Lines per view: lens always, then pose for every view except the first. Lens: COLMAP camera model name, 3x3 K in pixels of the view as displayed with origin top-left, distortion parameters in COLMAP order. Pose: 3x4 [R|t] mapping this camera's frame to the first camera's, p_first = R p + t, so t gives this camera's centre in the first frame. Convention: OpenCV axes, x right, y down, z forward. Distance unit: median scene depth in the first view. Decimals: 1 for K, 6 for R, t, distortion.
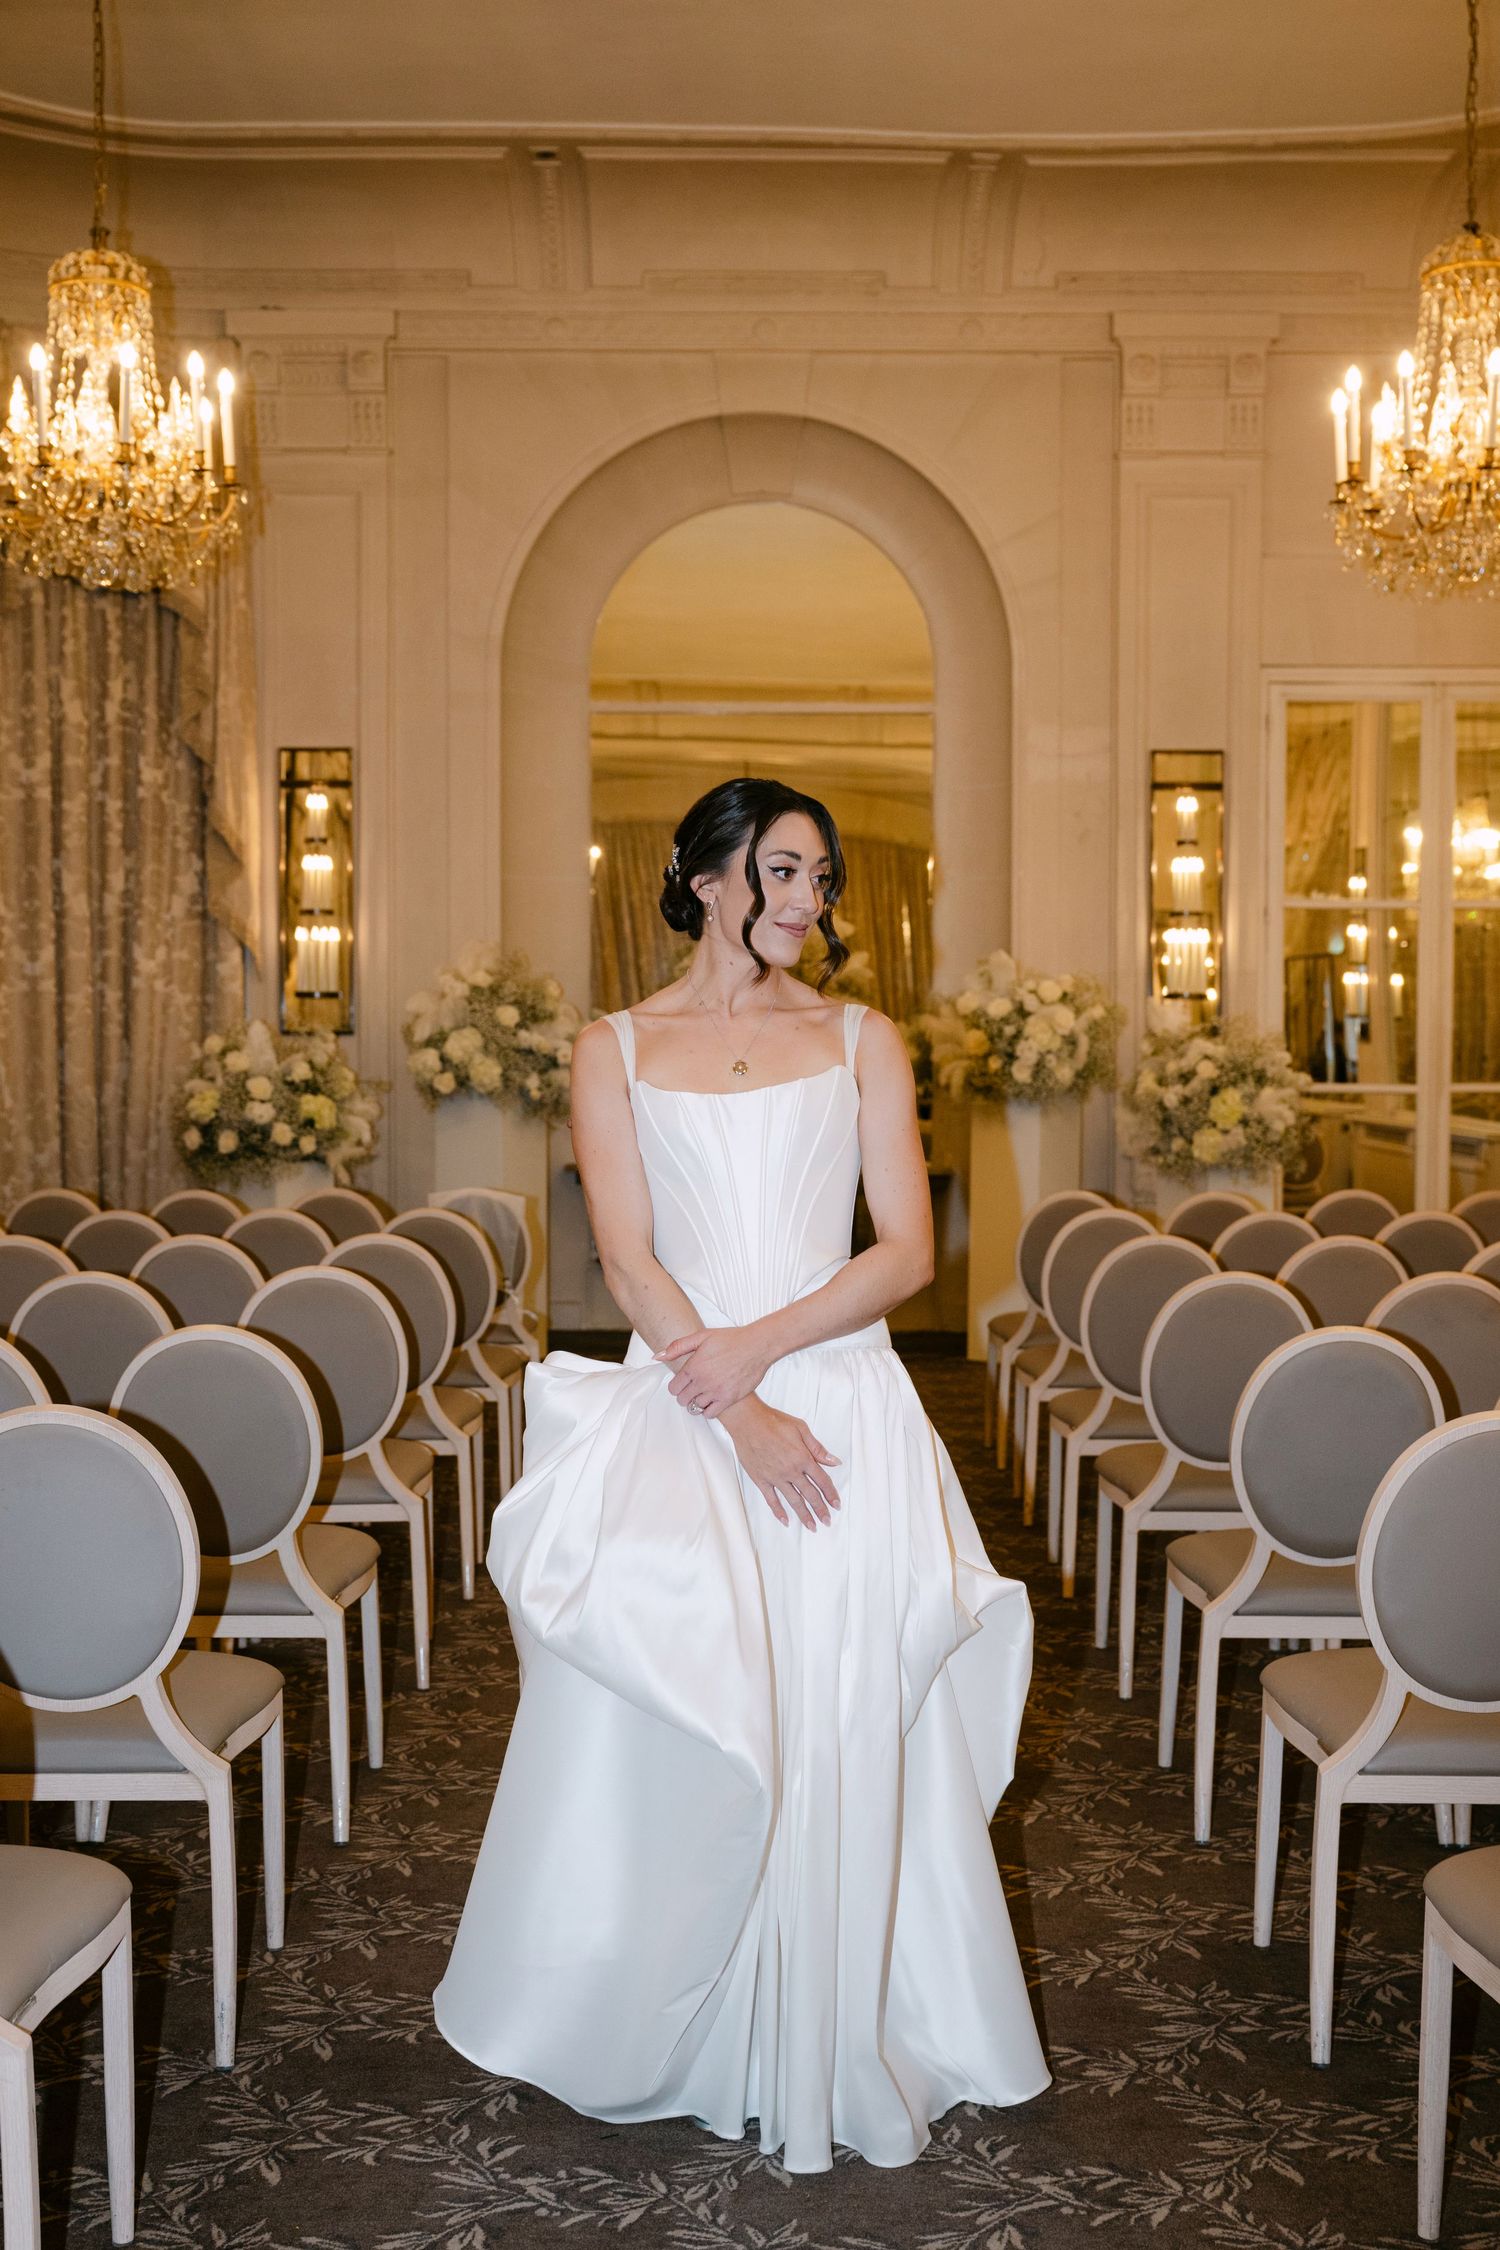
lens RADIAL K [[2572.1, 0, 753.0], [0, 2572.1, 1125.6], [0, 0, 1]] dist [-0.010742, 0.005048]
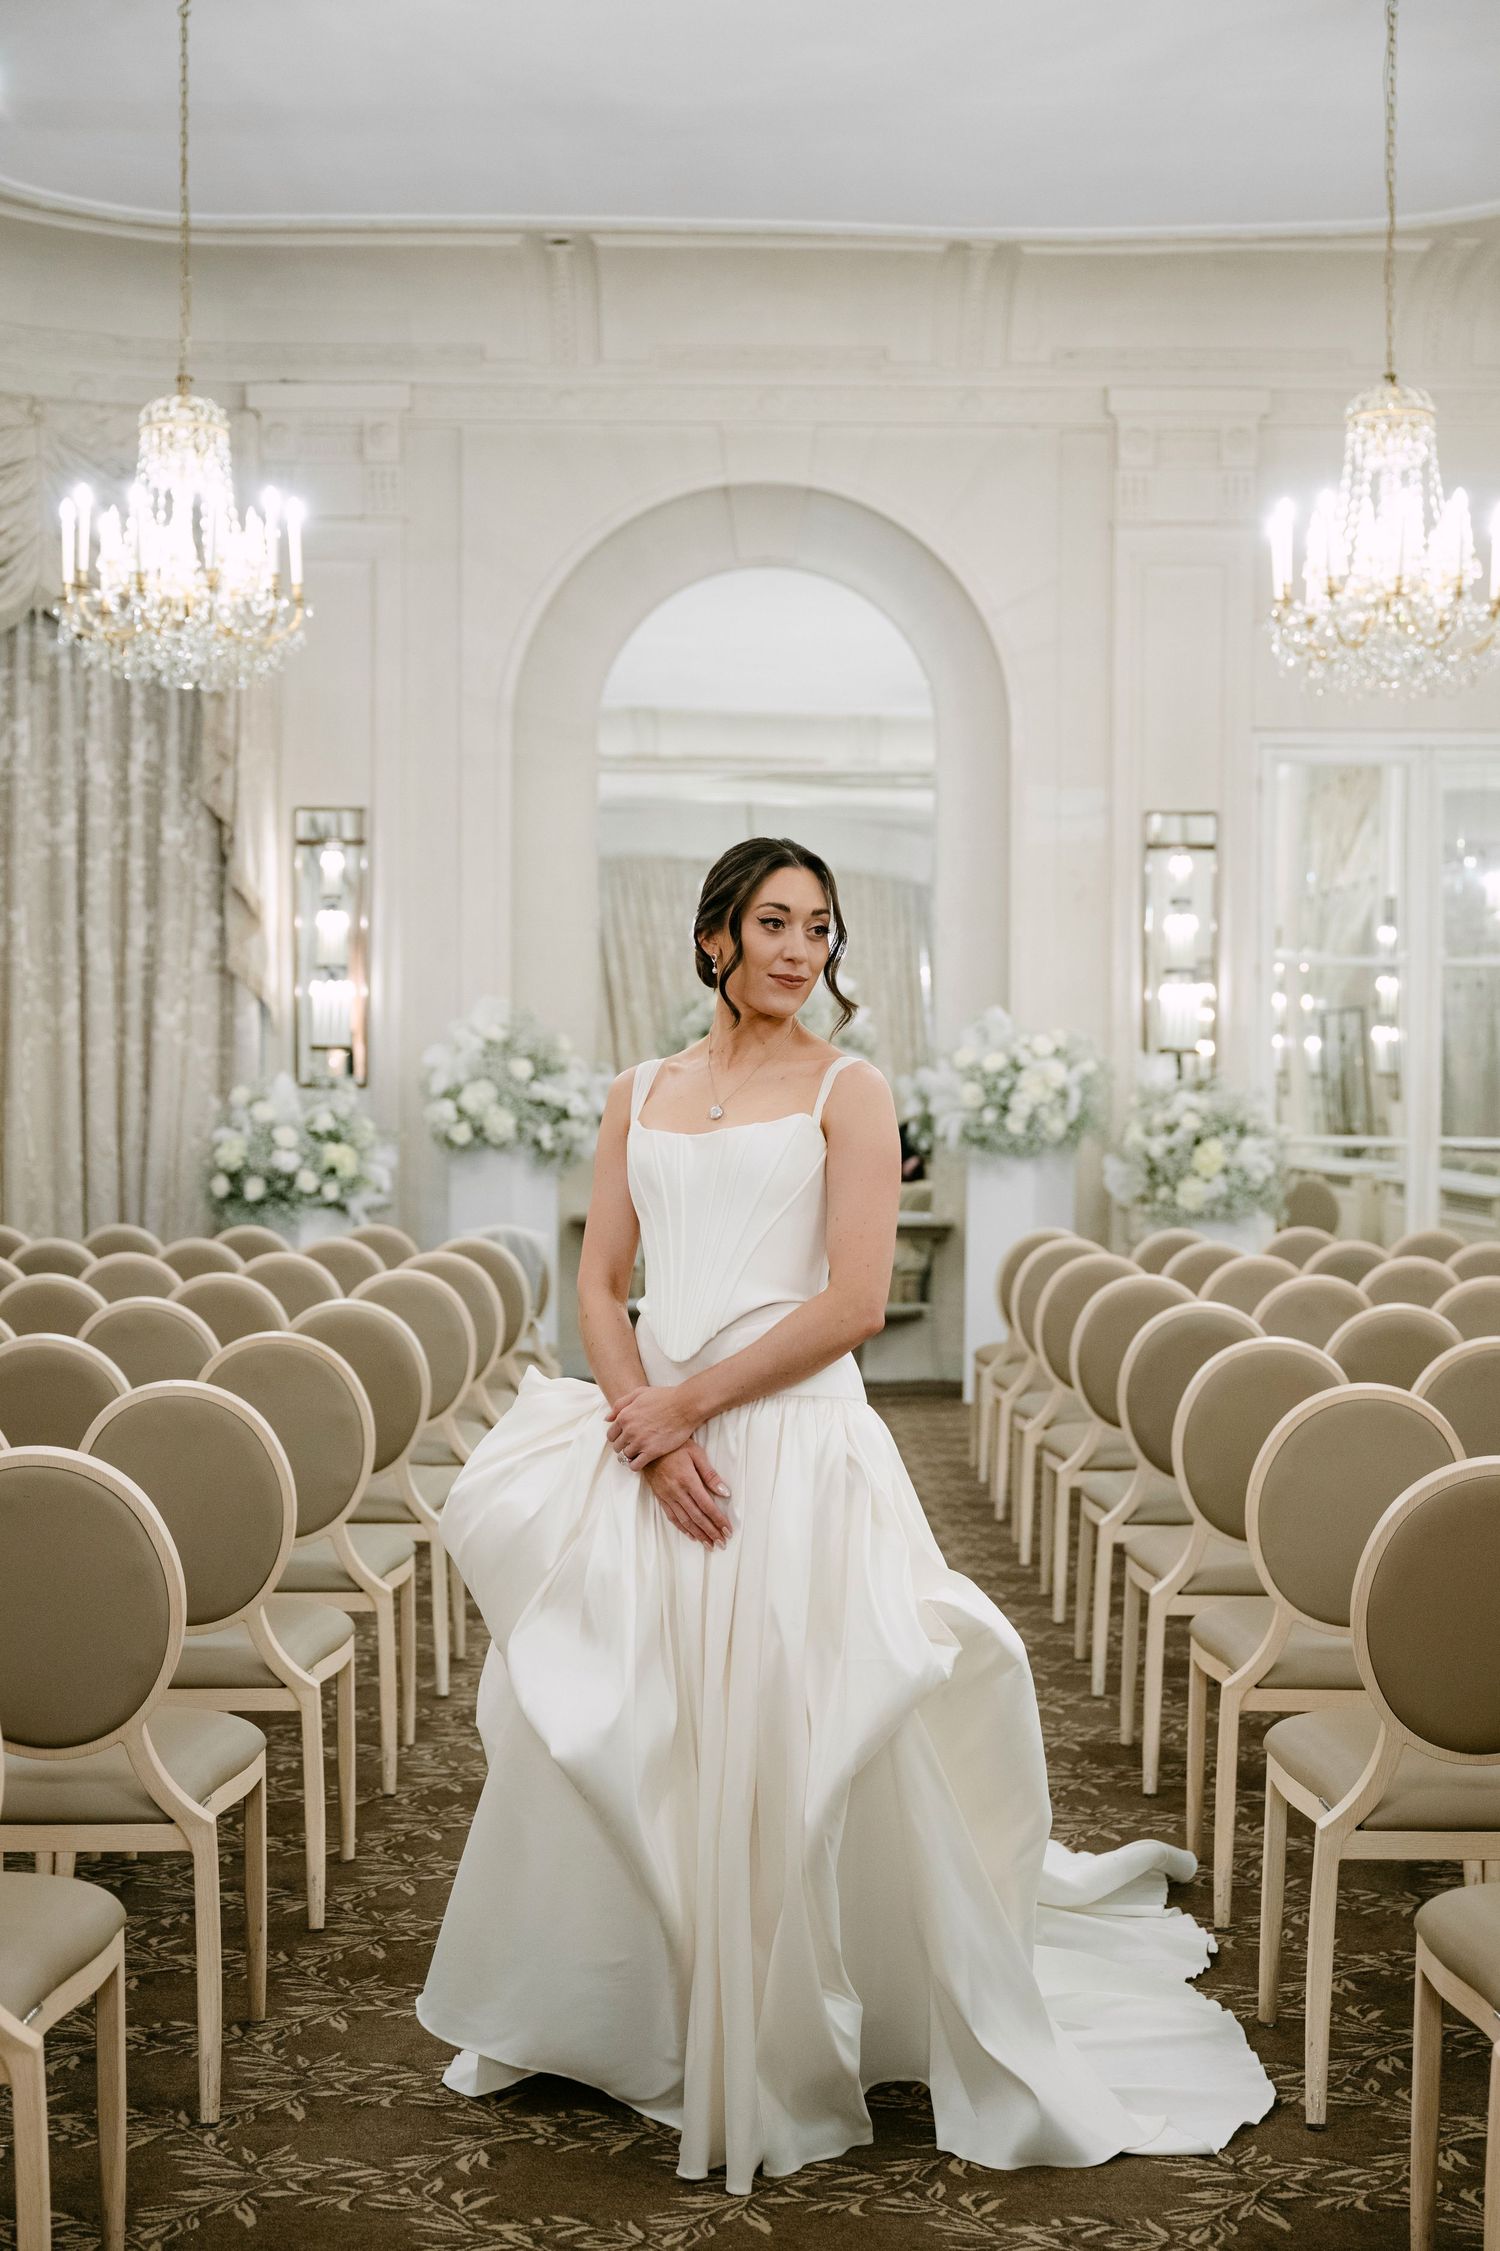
lens RADIAL K [[3006.3, 0, 750.0], [0, 3006.3, 1125.5], [0, 0, 1]] dist [0.009381, -0.002259]
pose [[0.999995, 0.002097, -0.002374, 0.000004], [-0.002154, 0.999697, -0.024516, 0.009533], [0.002322, 0.024521, 0.999697, -0.207013]]
